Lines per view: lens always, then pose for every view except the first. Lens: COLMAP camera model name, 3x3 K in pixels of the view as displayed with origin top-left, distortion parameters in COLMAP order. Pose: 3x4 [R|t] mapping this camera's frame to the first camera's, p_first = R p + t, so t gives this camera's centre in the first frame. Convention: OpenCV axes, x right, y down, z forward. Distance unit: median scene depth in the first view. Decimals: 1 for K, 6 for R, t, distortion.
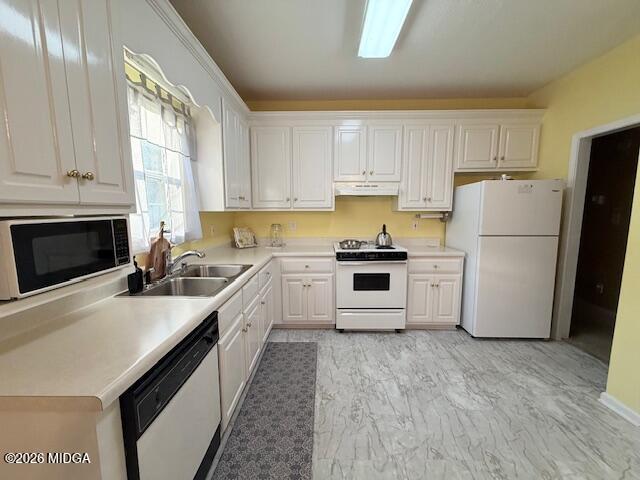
lens RADIAL K [[254.8, 0, 320.0], [0, 254.8, 240.0], [0, 0, 1]] dist [-0.001607, -0.000080]
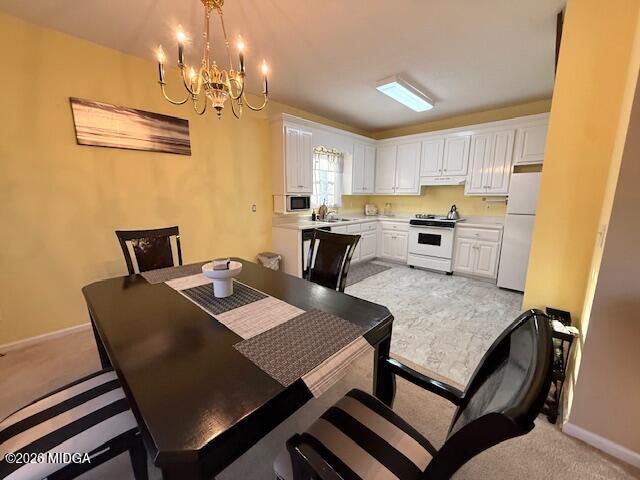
lens RADIAL K [[253.6, 0, 320.0], [0, 253.6, 240.0], [0, 0, 1]] dist [0.000446, 0.000024]
pose [[0.740989, 0.121363, -0.660459, 0.754945], [-0.083525, 0.992552, 0.088679, 0.083656], [0.666303, -0.010545, 0.745607, -0.675187]]
